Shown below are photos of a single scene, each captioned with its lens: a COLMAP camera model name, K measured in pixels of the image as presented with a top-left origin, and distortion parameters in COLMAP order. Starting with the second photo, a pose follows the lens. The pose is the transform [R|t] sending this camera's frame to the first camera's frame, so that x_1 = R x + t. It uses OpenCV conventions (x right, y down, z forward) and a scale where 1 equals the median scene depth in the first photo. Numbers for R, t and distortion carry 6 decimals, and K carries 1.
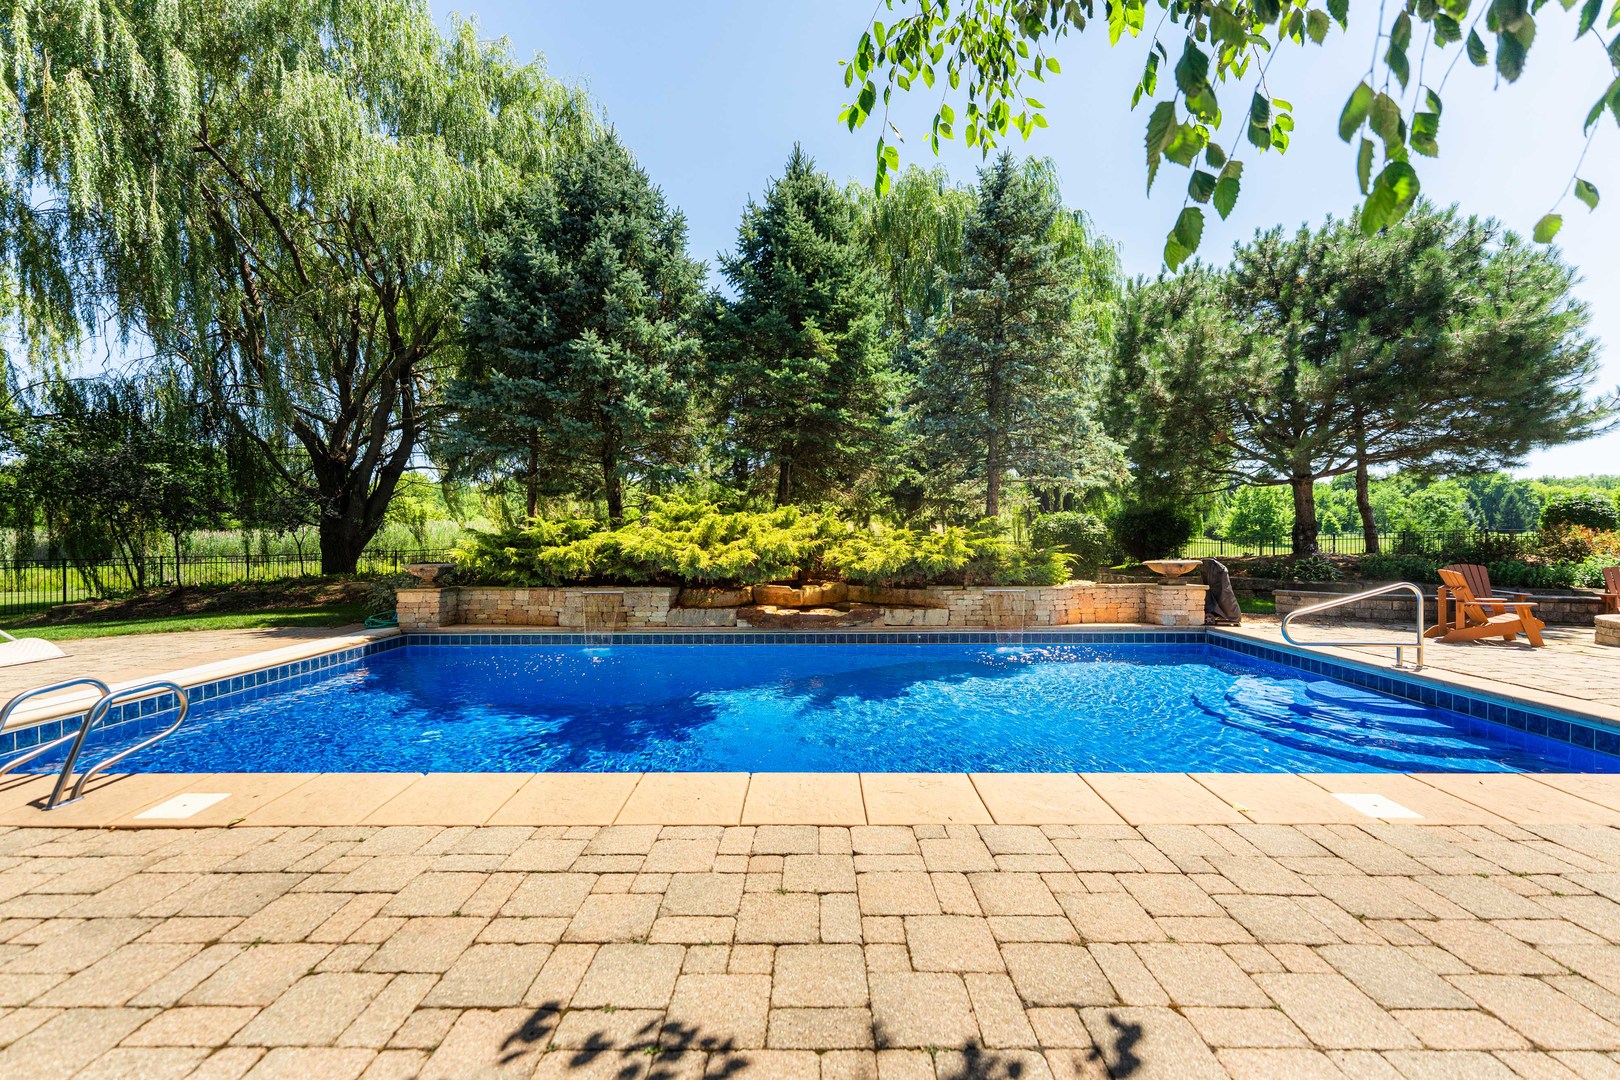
lens RADIAL K [[647.8, 0, 805.0], [0, 647.8, 543.5], [0, 0, 1]] dist [-0.000730, -0.000087]
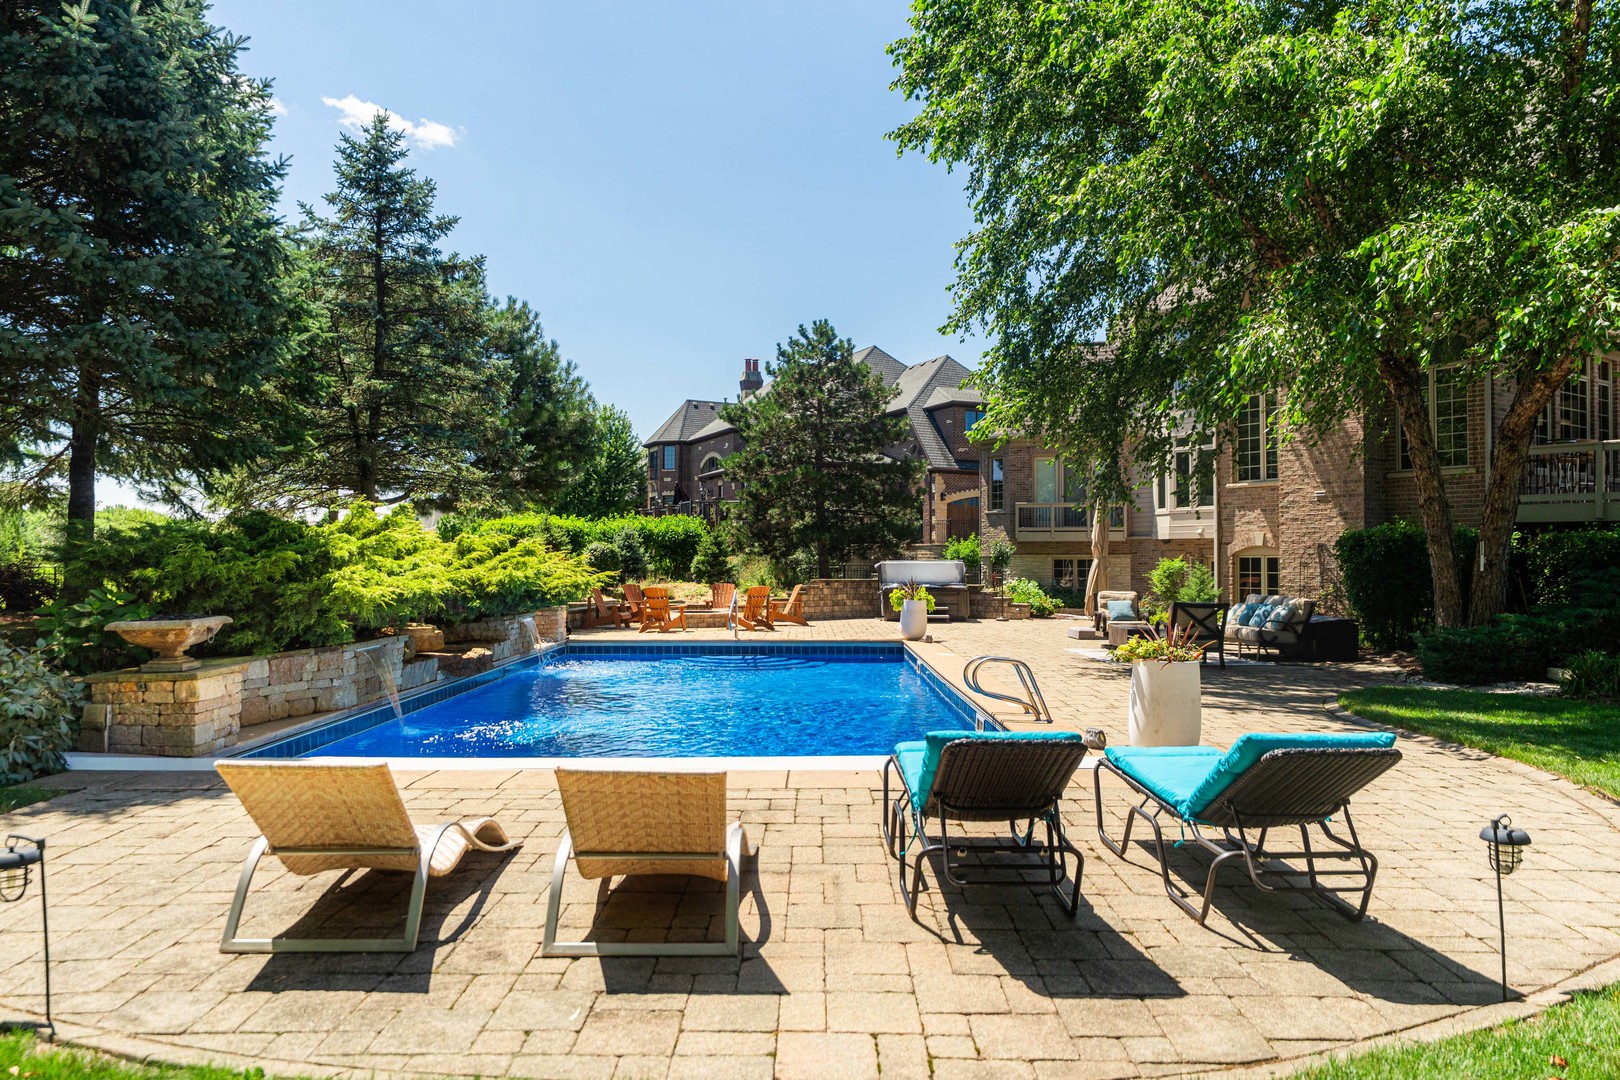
lens RADIAL K [[1129.7, 0, 837.2], [0, 1129.7, 534.2], [0, 0, 1]] dist [0.002327, 0.001738]
pose [[-0.042045, 0.029341, 0.998685, -1.472545], [0.008500, 0.999543, -0.029008, -0.001164], [-0.999080, 0.007269, -0.042275, 0.589707]]
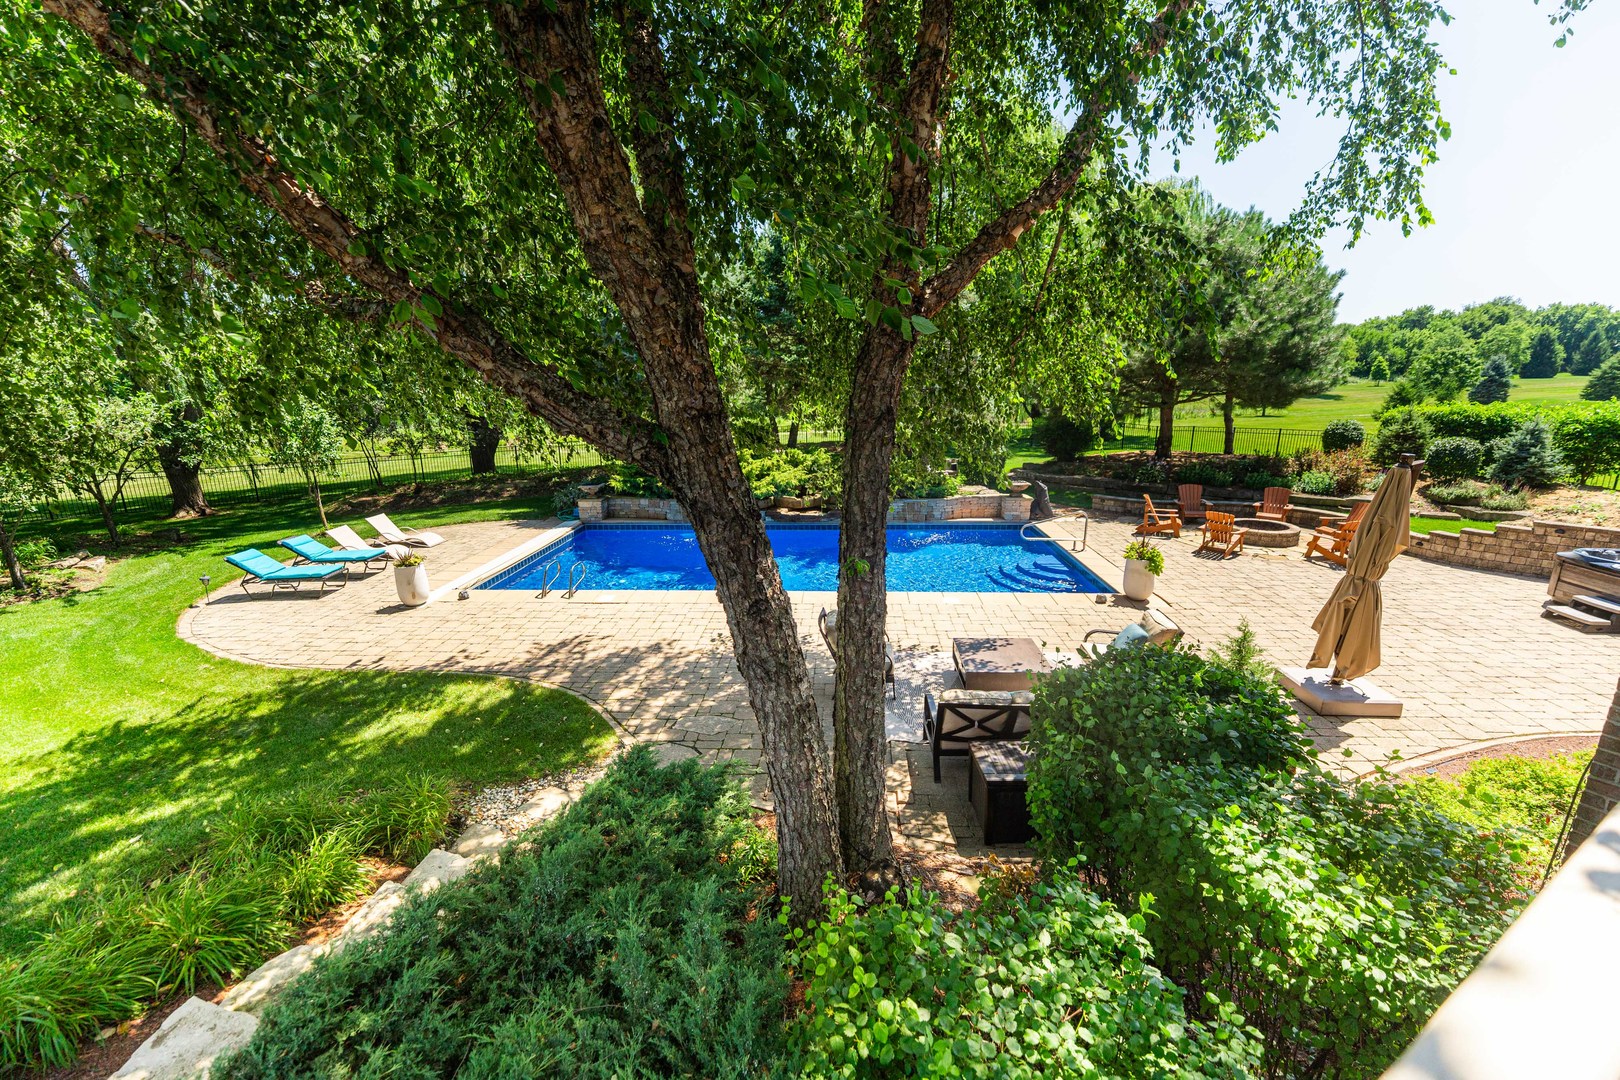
lens RADIAL K [[647.8, 0, 805.0], [0, 647.8, 543.5], [0, 0, 1]] dist [-0.000730, -0.000087]
pose [[0.998759, 0.003926, -0.049657, 0.093953], [0.007879, 0.971890, 0.235302, -0.229924], [0.049184, -0.235401, 0.970653, -0.749839]]
